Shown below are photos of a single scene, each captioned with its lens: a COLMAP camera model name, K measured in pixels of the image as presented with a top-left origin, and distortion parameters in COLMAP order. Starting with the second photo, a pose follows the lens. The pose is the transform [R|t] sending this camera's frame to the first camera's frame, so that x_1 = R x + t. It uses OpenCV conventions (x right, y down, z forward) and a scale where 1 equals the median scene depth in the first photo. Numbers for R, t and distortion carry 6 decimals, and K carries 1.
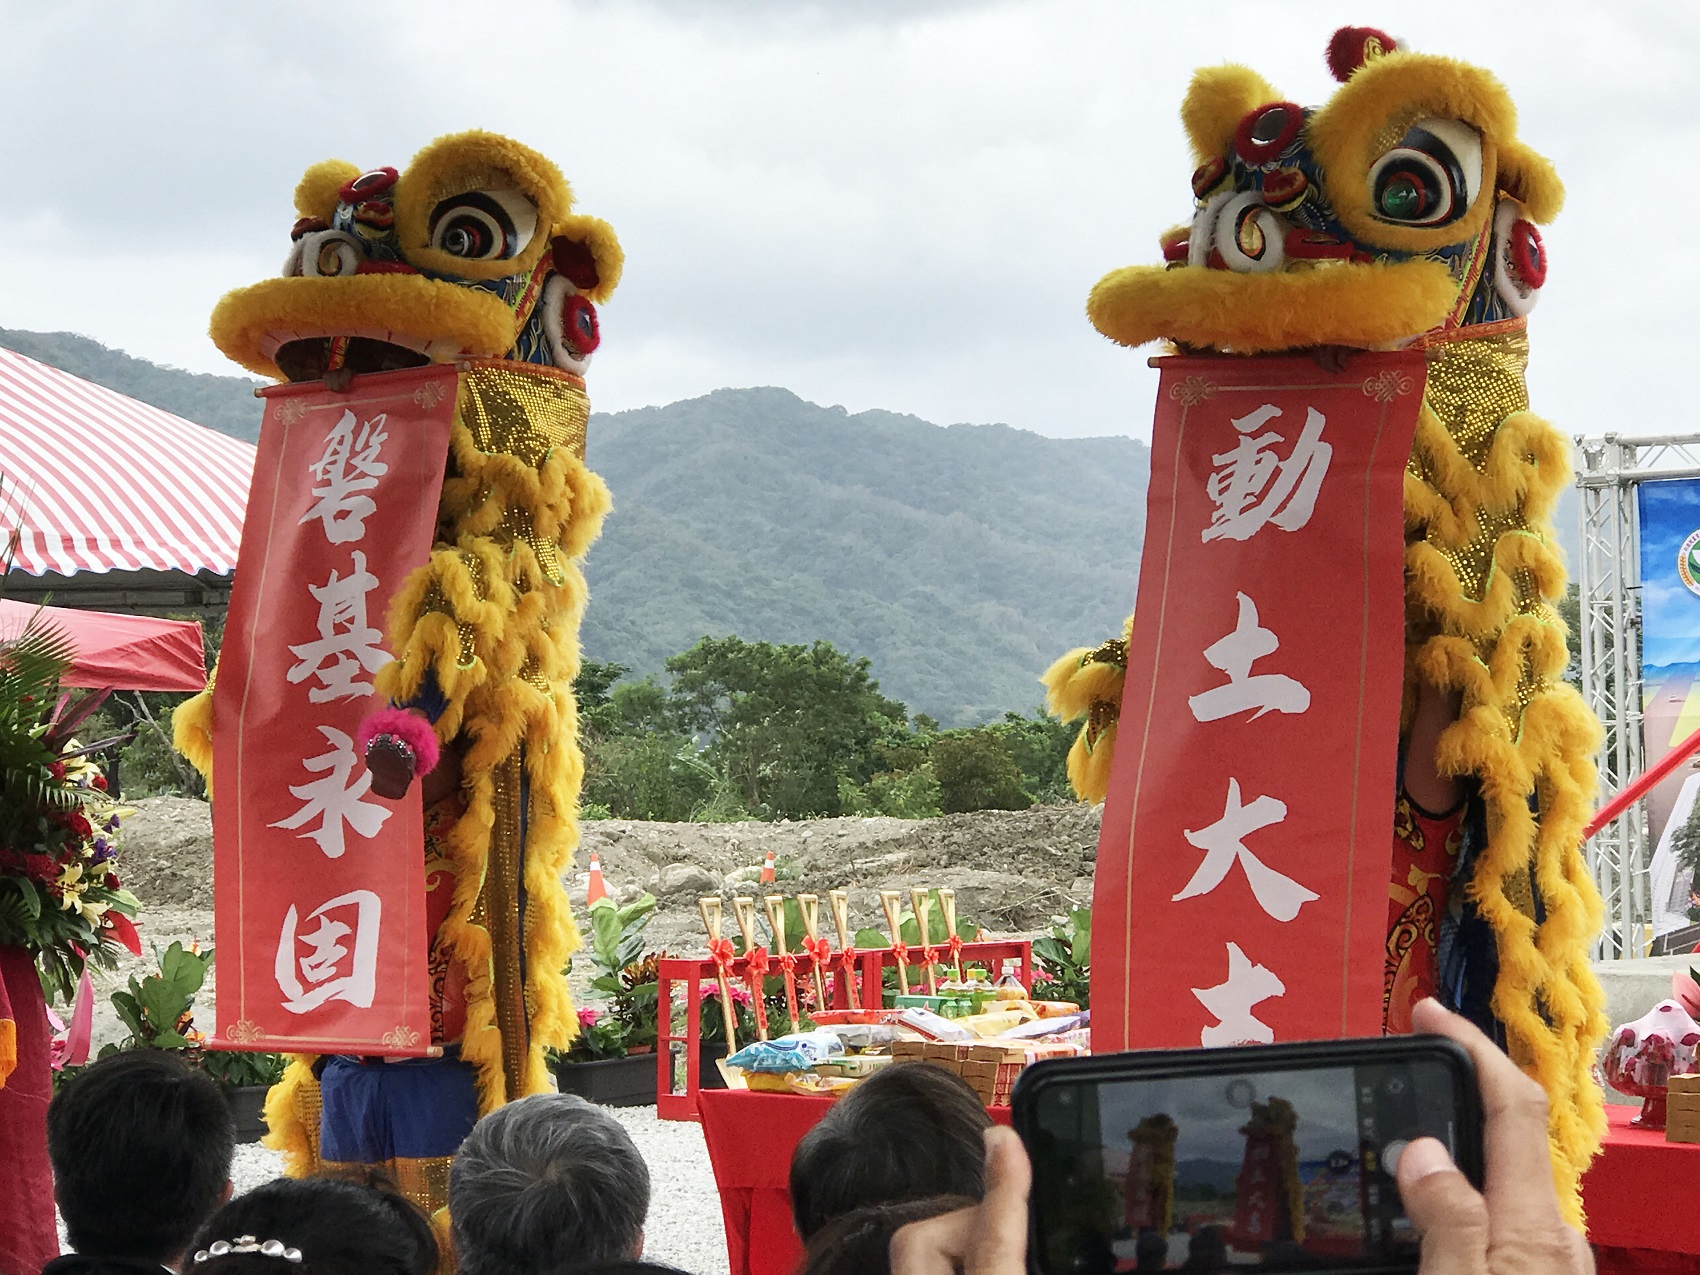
lens RADIAL K [[4488.0, 0, 850.0], [0, 4488.0, 637.5], [0, 0, 1]] dist [-0.024571, 0.251995]
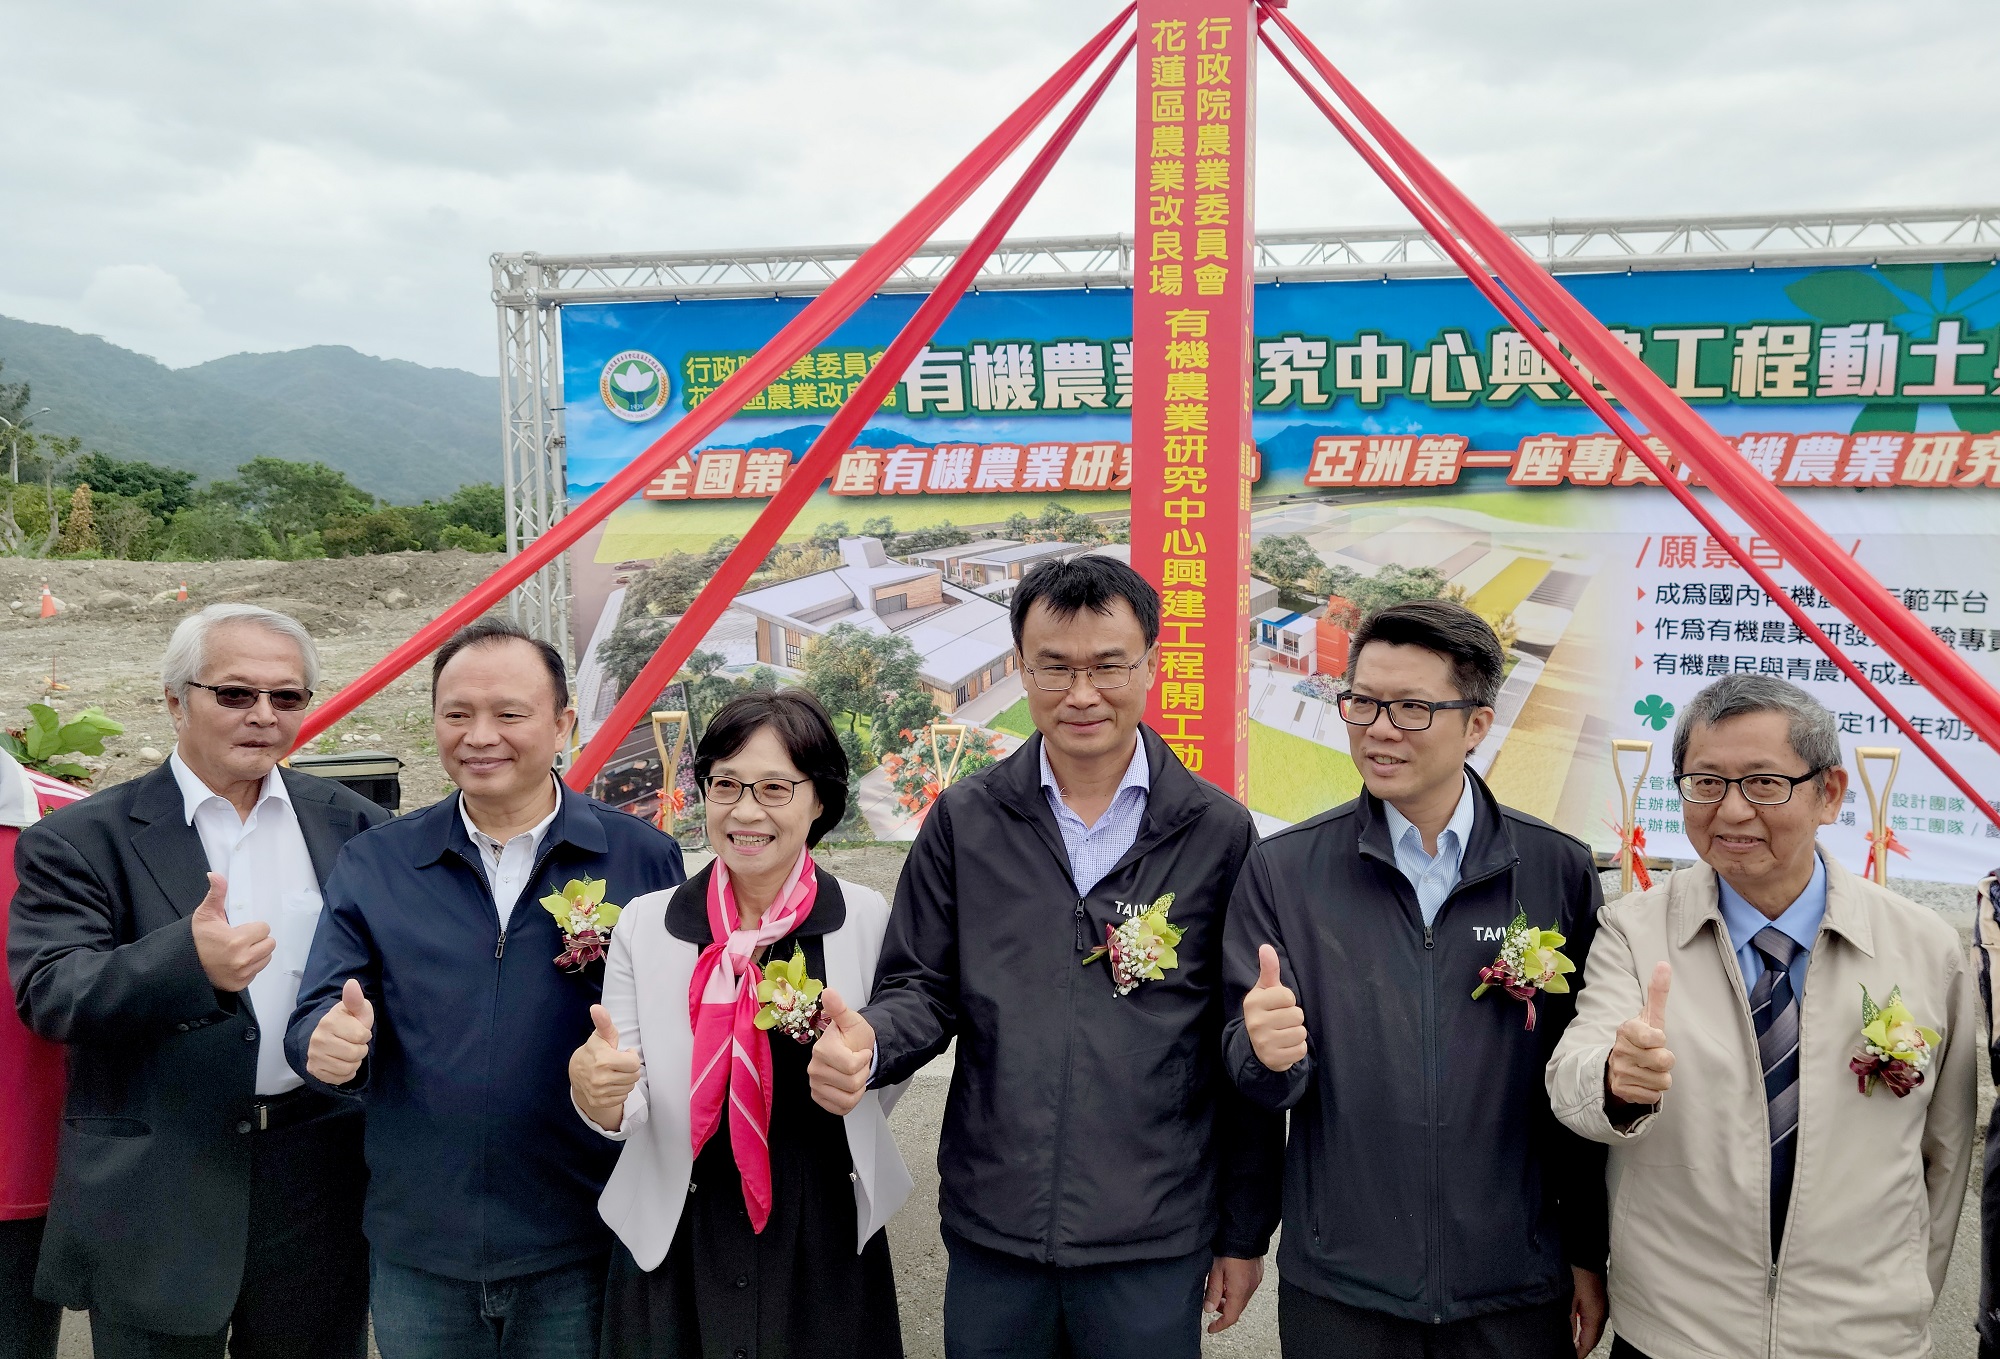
lens RADIAL K [[1648.9, 0, 1000.0], [0, 1648.9, 679.5], [0, 0, 1]] dist [0.115311, -0.000088]
pose [[0.949744, -0.020623, 0.312347, 0.149011], [-0.018320, 0.992455, 0.121233, 0.002379], [-0.312490, -0.120863, 0.942201, 0.593212]]
